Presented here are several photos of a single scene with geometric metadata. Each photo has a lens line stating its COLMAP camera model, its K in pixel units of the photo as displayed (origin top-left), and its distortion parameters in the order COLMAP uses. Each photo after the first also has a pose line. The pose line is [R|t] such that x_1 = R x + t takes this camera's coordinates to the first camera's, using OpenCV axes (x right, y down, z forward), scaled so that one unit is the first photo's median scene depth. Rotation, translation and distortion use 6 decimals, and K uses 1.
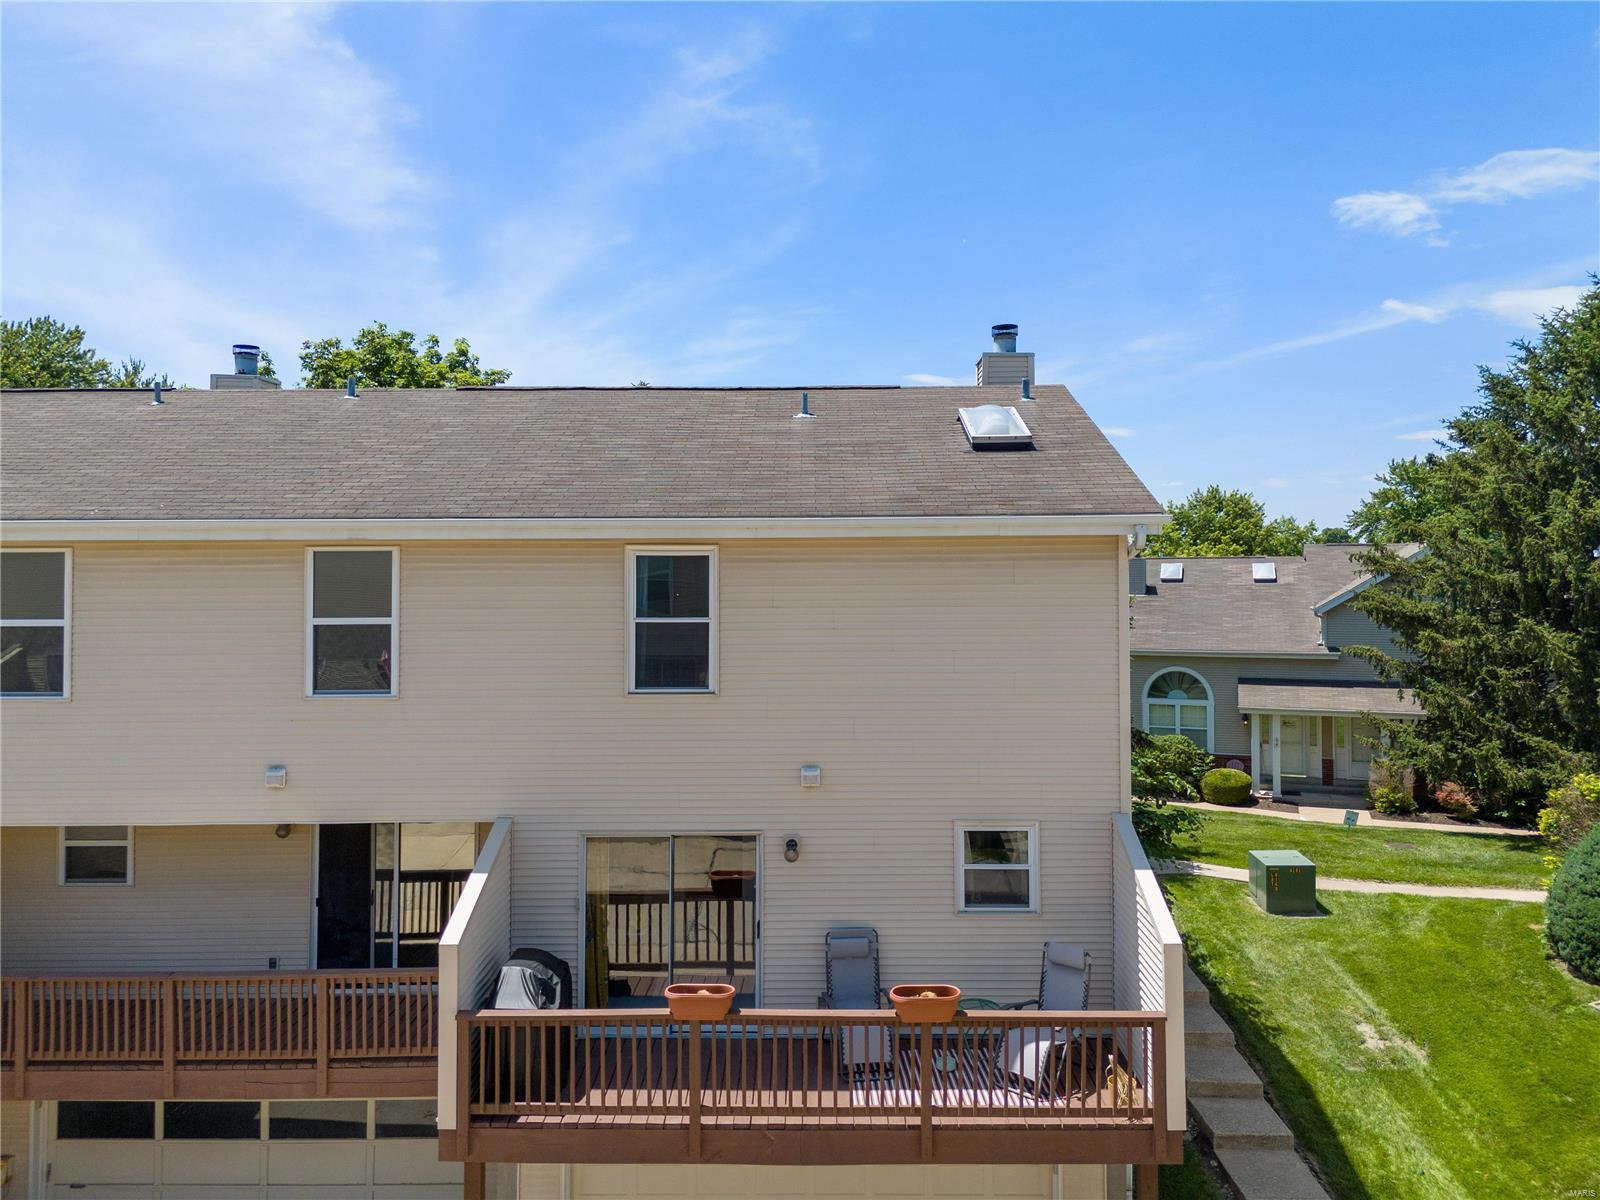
lens RADIAL K [[1147.5, 0, 821.3], [0, 1147.5, 594.5], [0, 0, 1]] dist [0.041214, -0.030507]
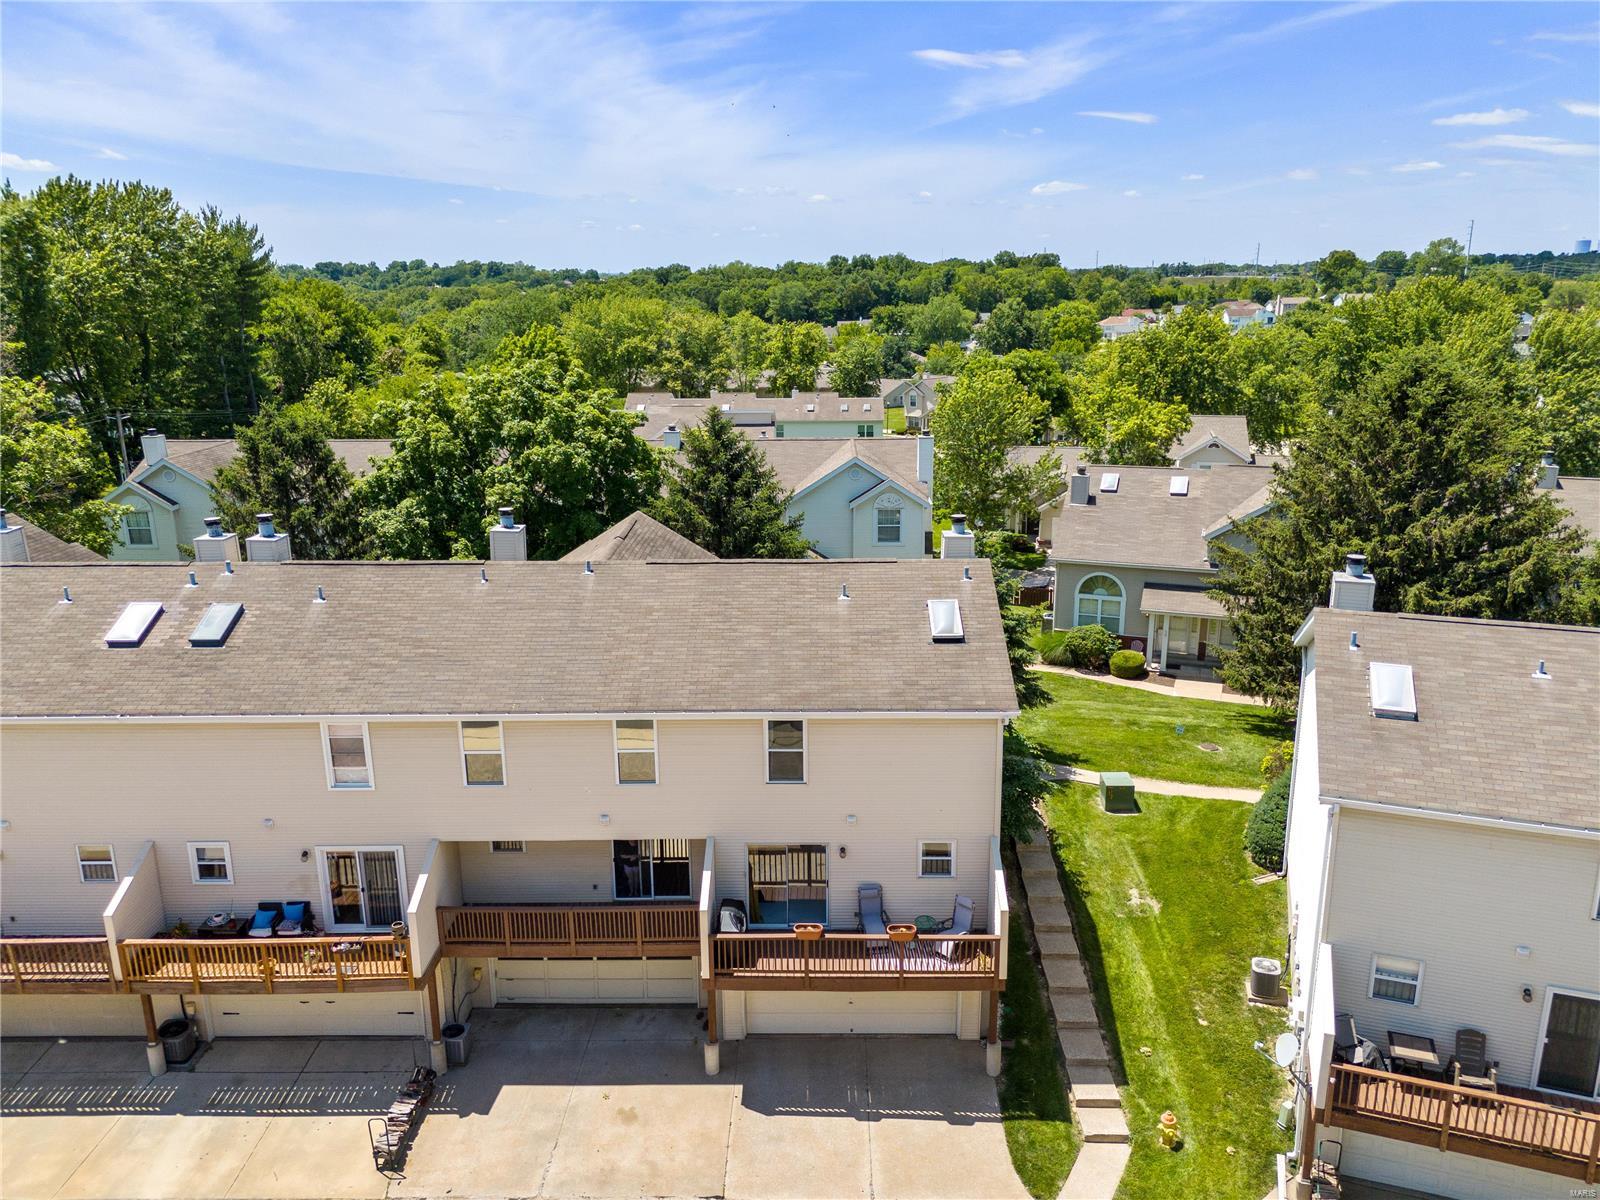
lens RADIAL K [[1147.5, 0, 821.3], [0, 1147.5, 594.5], [0, 0, 1]] dist [0.041214, -0.030507]
pose [[0.999991, -0.002815, -0.003266, -0.049227], [0.003578, 0.964355, 0.264587, -0.698389], [0.002405, -0.264596, 0.964356, -0.822021]]
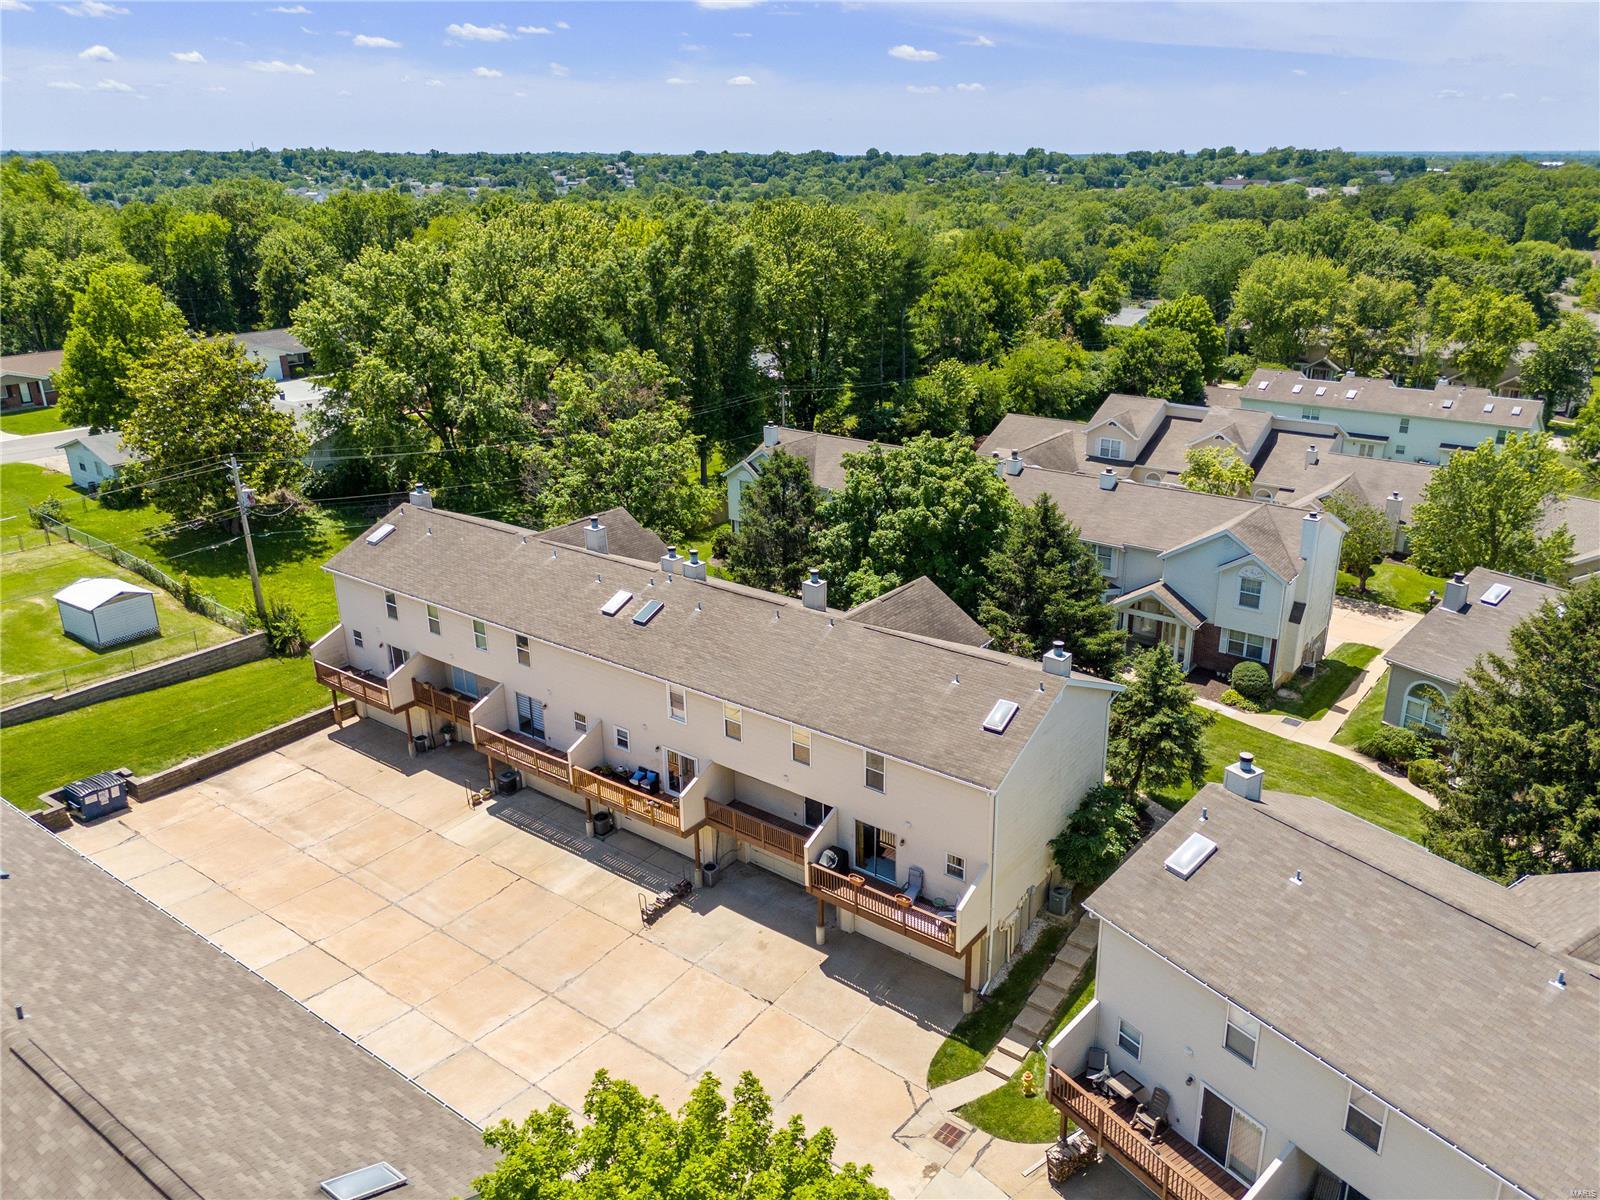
lens RADIAL K [[1156.1, 0, 851.8], [0, 1156.1, 604.5], [0, 0, 1]] dist [0.046873, -0.096170]
pose [[0.815943, 0.208034, -0.539407, 1.336947], [-0.005714, 0.935871, 0.352296, -1.412132], [0.578105, -0.284371, 0.764806, -1.302030]]
